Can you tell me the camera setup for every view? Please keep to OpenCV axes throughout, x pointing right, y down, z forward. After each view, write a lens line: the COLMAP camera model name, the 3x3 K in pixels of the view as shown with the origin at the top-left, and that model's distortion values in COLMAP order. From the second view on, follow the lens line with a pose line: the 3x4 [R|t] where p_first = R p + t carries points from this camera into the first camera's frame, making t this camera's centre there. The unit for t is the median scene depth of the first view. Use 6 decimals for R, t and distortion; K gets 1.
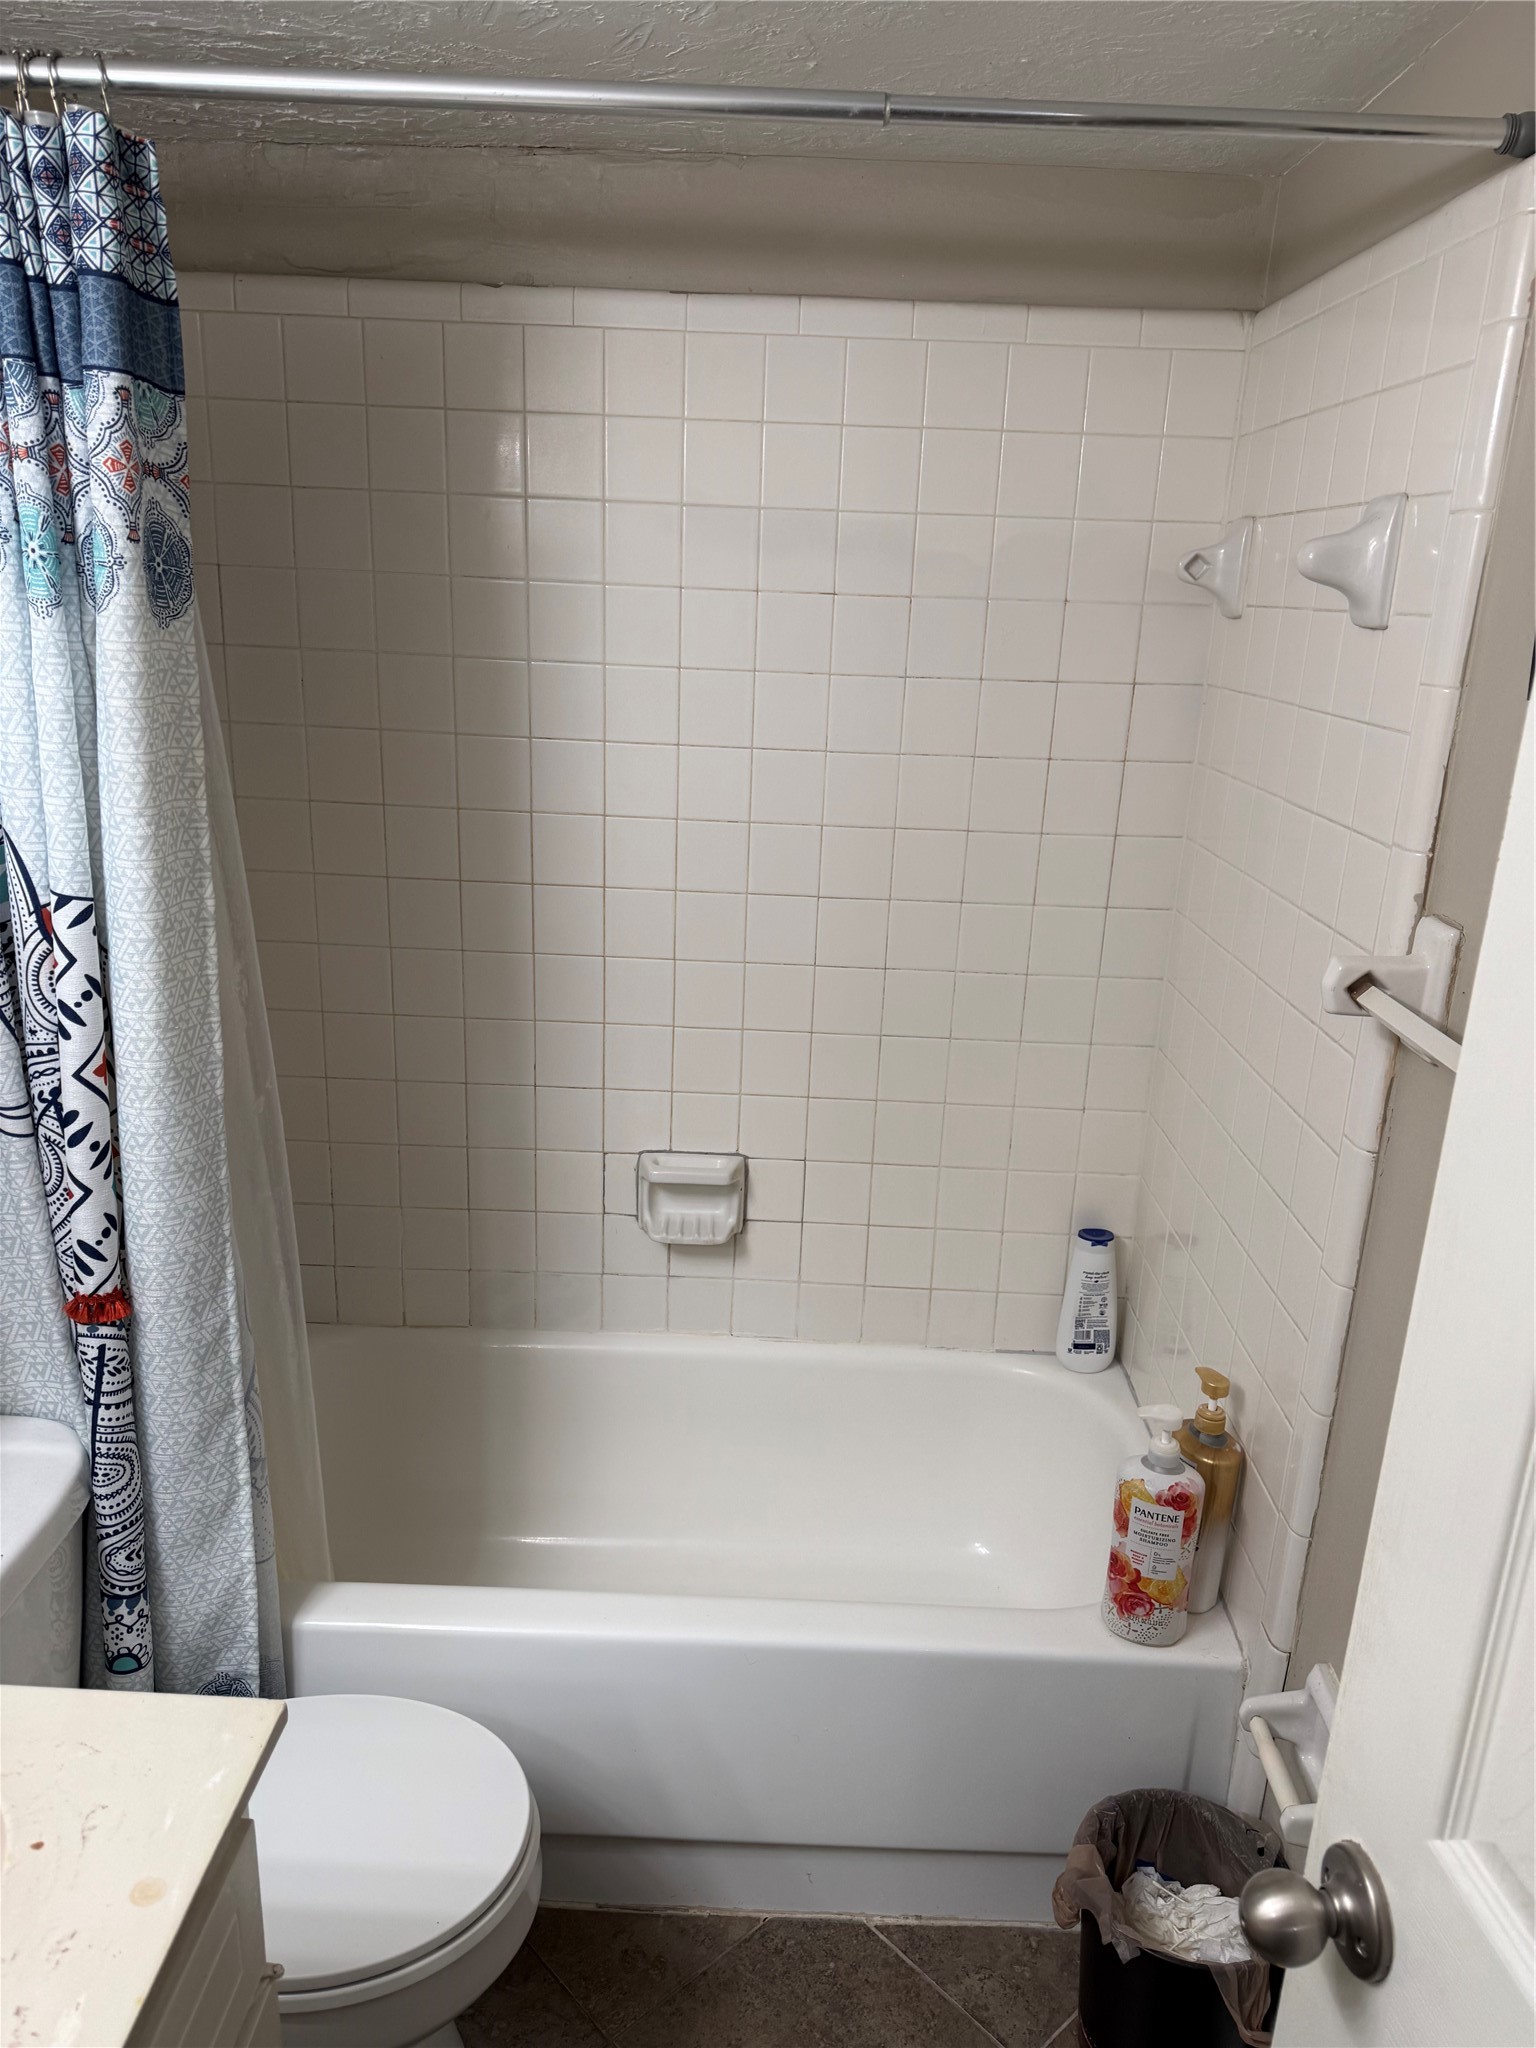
lens RADIAL K [[1434.4, 0, 759.2], [0, 1434.4, 1038.5], [0, 0, 1]] dist [0.022686, -0.021110]
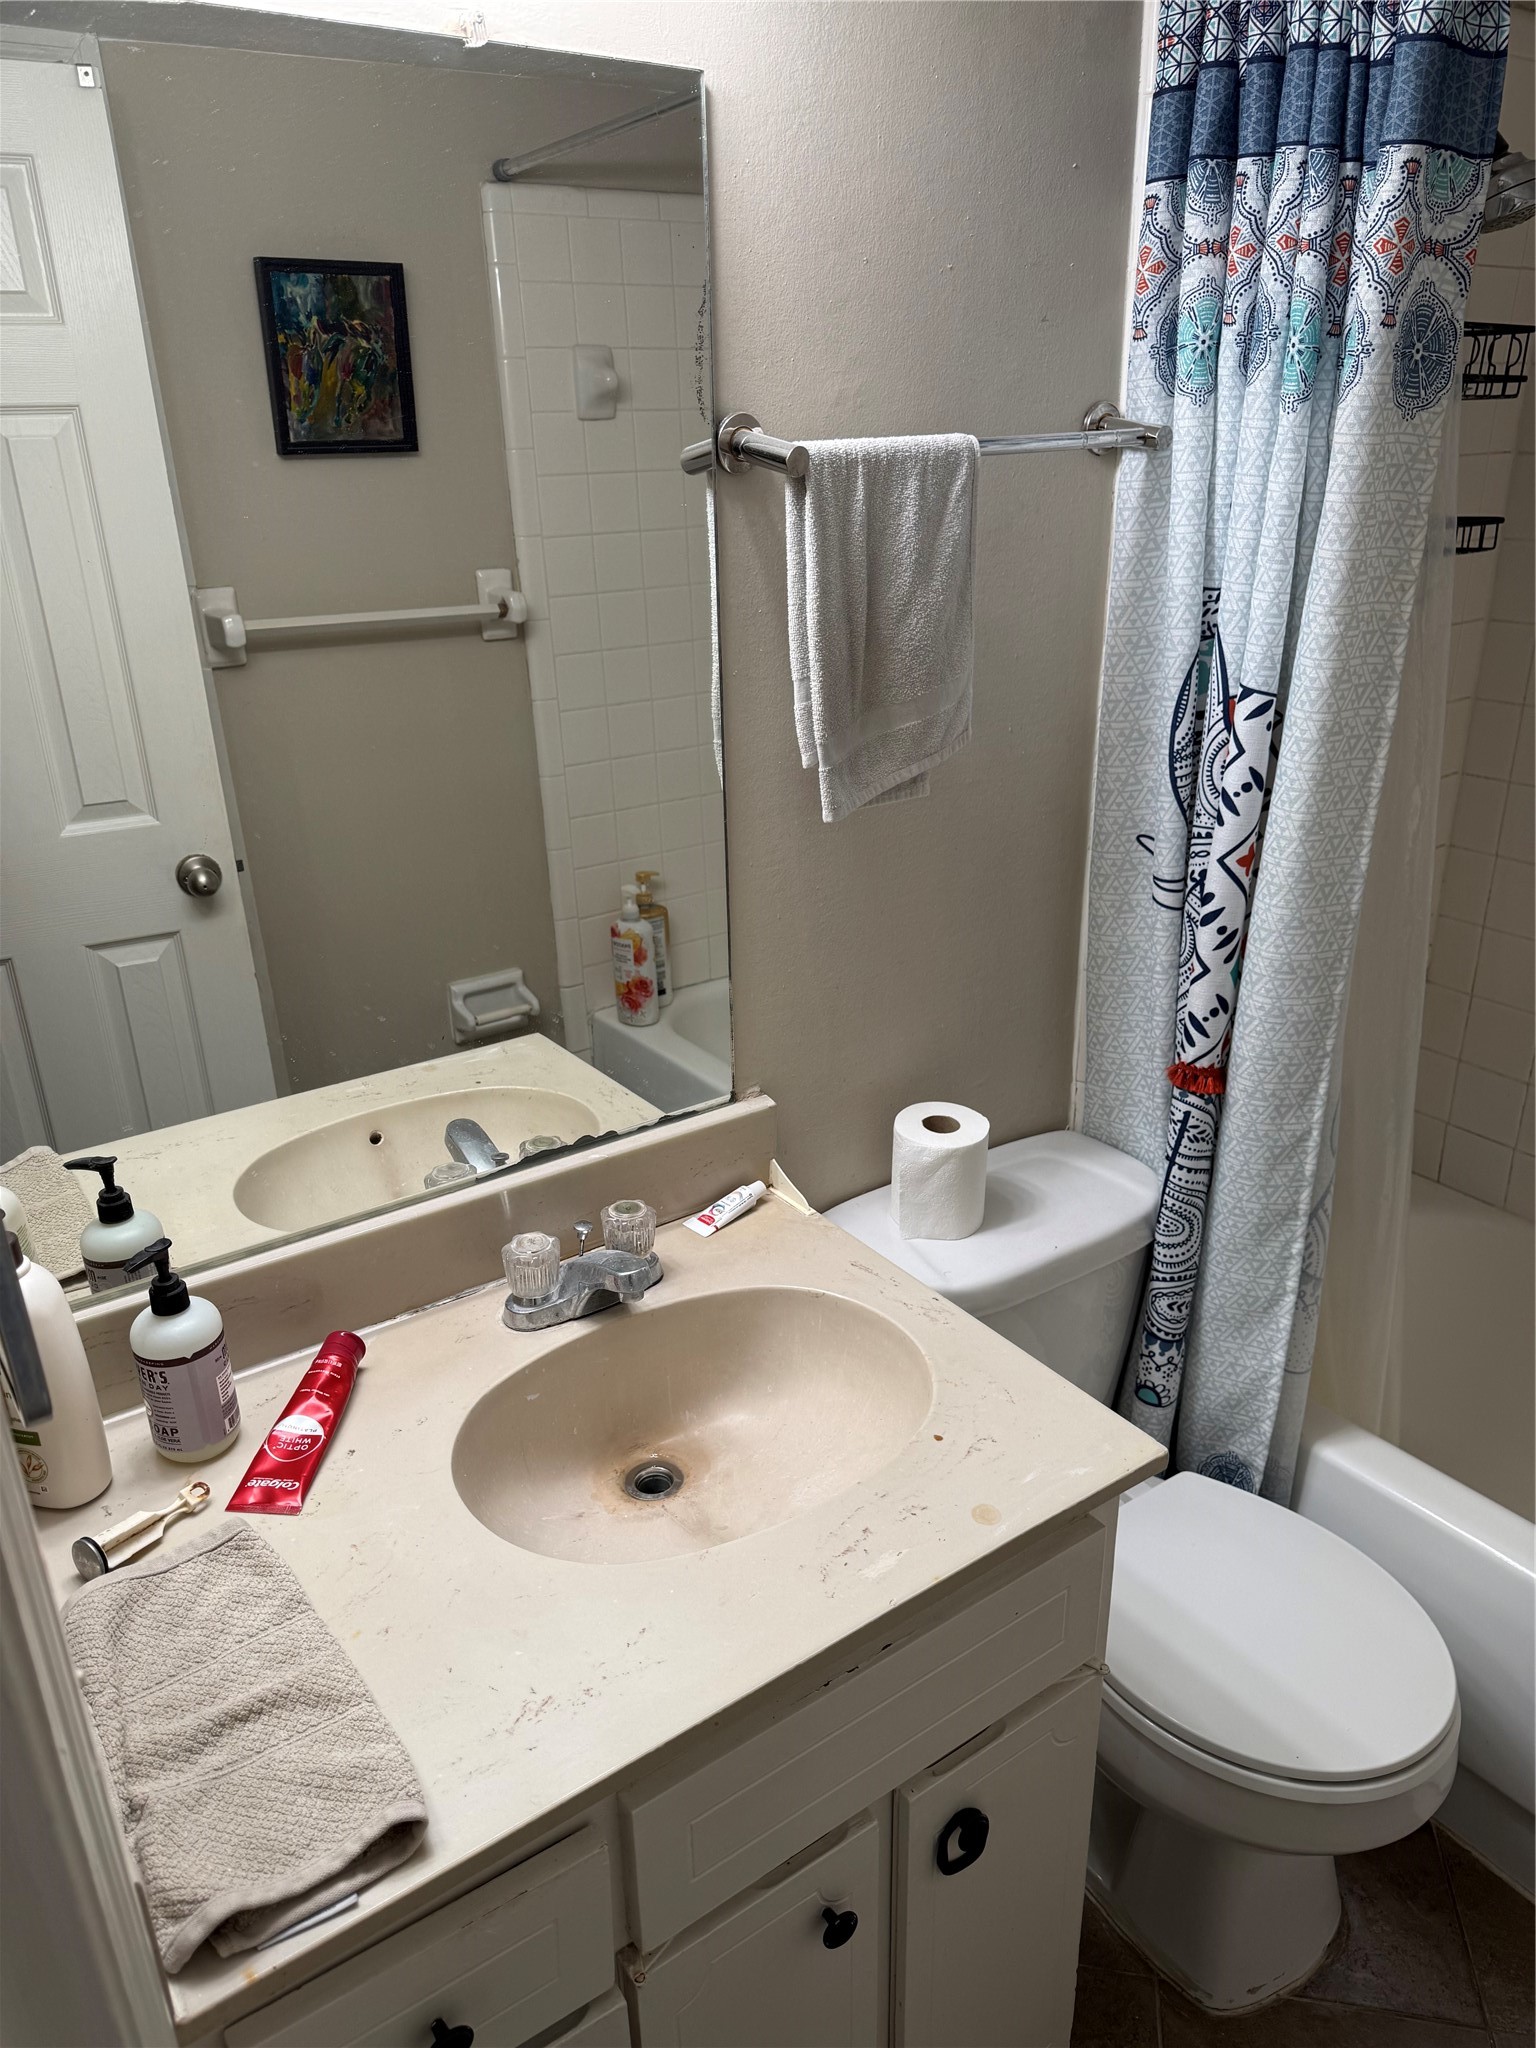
lens RADIAL K [[1434.4, 0, 766.5], [0, 1434.4, 1028.9], [0, 0, 1]] dist [0.022686, -0.021110]
pose [[0.613028, 0.265901, -0.743971, 0.146860], [-0.196679, 0.963379, 0.182257, 0.017719], [0.765189, 0.034595, 0.642875, 0.055479]]
